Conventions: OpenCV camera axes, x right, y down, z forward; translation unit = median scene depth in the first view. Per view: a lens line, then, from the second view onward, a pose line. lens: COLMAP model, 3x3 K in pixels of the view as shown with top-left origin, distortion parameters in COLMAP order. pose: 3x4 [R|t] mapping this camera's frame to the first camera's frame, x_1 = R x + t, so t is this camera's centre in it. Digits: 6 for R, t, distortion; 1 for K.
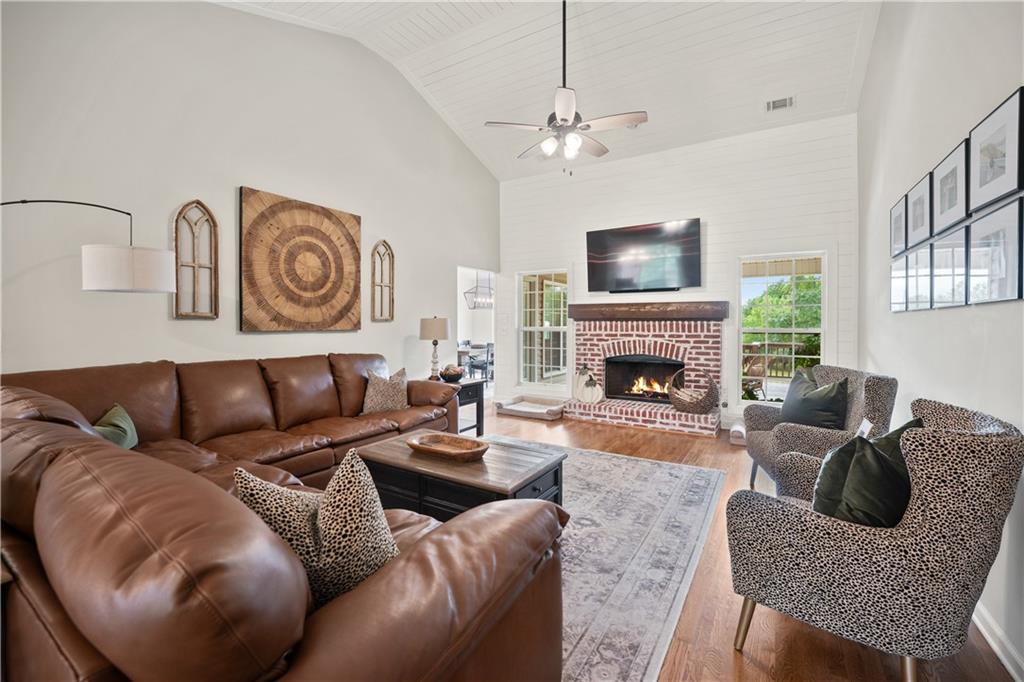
lens RADIAL K [[419.8, 0, 511.9], [0, 419.8, 331.1], [0, 0, 1]] dist [-0.003340, -0.000176]
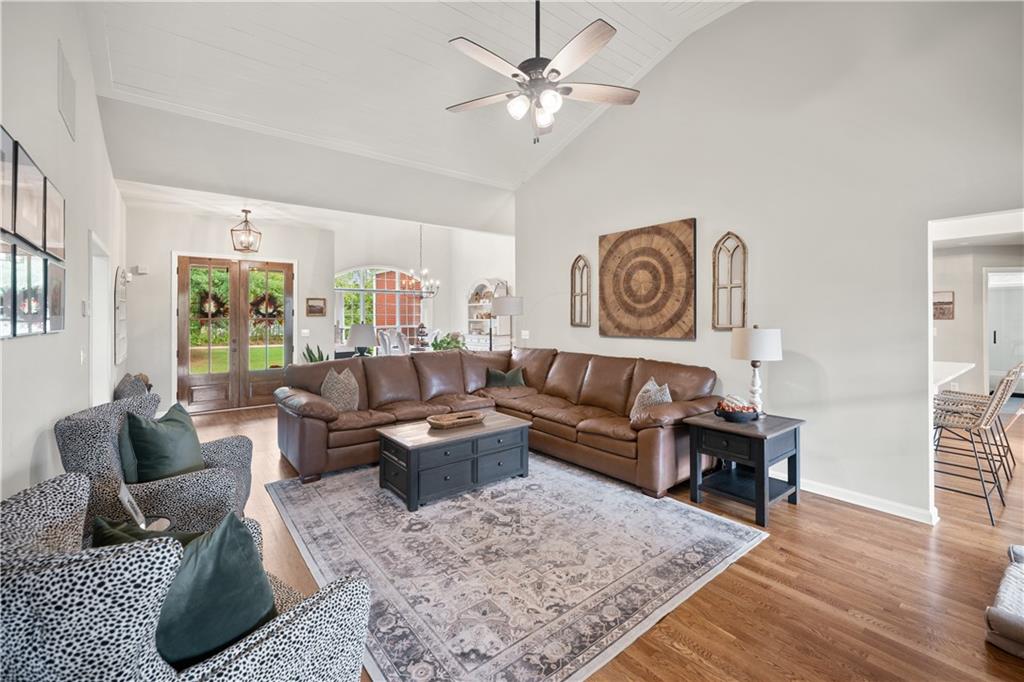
lens RADIAL K [[419.8, 0, 519.0], [0, 419.8, 318.3], [0, 0, 1]] dist [-0.003340, -0.000176]
pose [[-0.312615, -0.000096, -0.949880, 0.773673], [-0.015585, 0.999866, 0.005028, -0.056669], [0.949752, 0.016376, -0.312574, 1.101502]]
